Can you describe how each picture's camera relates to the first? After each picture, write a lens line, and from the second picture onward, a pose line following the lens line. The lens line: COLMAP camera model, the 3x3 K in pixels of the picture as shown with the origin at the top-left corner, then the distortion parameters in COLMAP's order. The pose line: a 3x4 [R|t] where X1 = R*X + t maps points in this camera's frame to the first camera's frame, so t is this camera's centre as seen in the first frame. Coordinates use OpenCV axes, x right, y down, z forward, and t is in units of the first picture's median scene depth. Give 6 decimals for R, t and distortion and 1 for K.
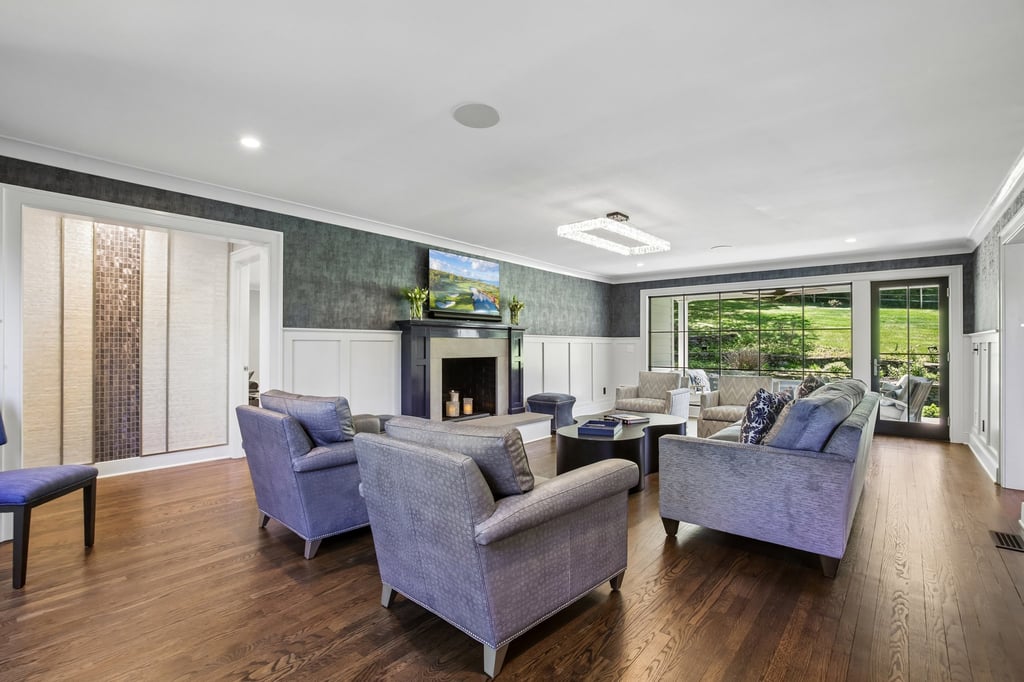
lens RADIAL K [[469.5, 0, 508.9], [0, 469.5, 342.3], [0, 0, 1]] dist [-0.026204, 0.002816]
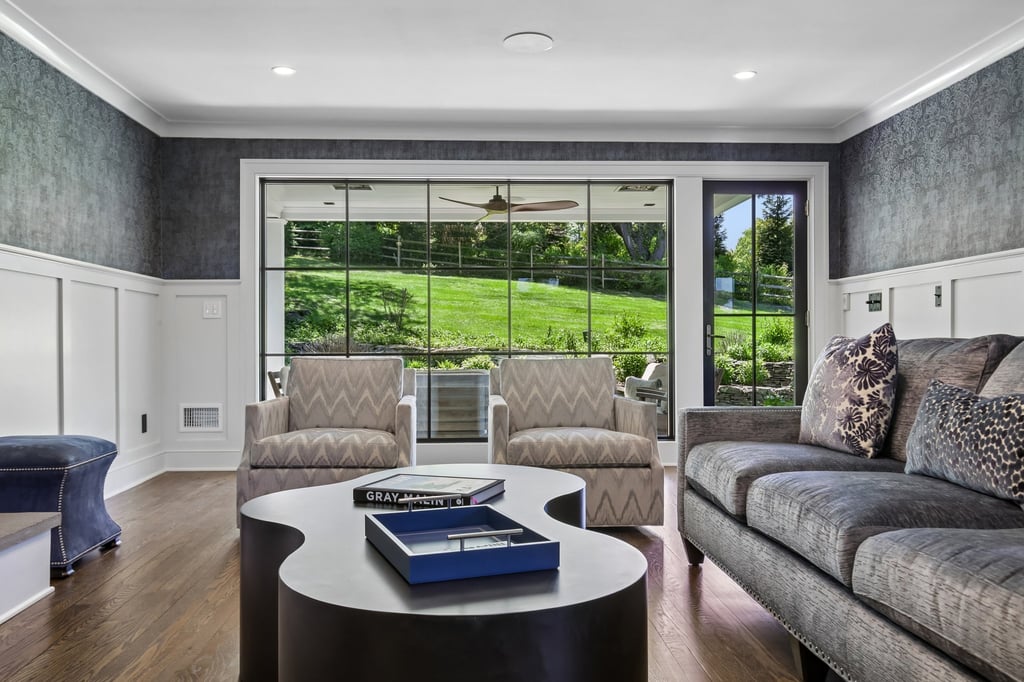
lens RADIAL K [[846.0, 0, 503.4], [0, 846.0, 336.1], [0, 0, 1]] dist [0.030495, 0.001721]
pose [[0.730792, -0.000060, 0.682601, -0.045843], [0.002401, 0.999994, -0.002483, 0.040164], [-0.682596, 0.003453, 0.730787, 0.343267]]
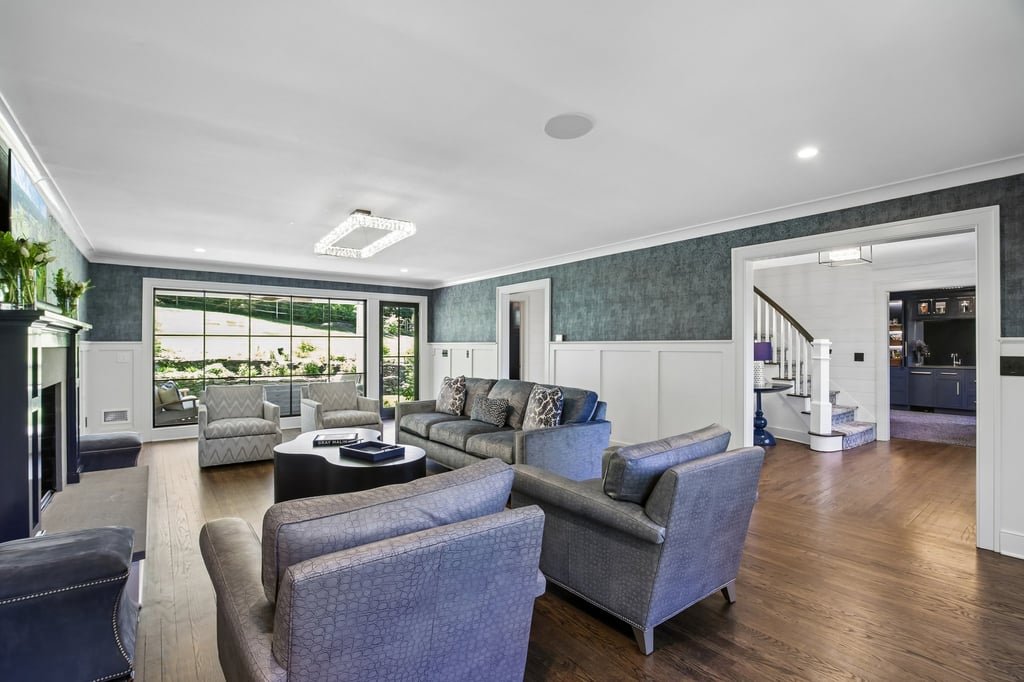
lens RADIAL K [[469.5, 0, 508.6], [0, 469.5, 340.8], [0, 0, 1]] dist [-0.026204, 0.002816]
pose [[0.213790, 0.007912, 0.976848, -0.321517], [-0.005704, 0.999960, -0.006851, -0.010936], [-0.976863, -0.004107, 0.213826, 0.290011]]
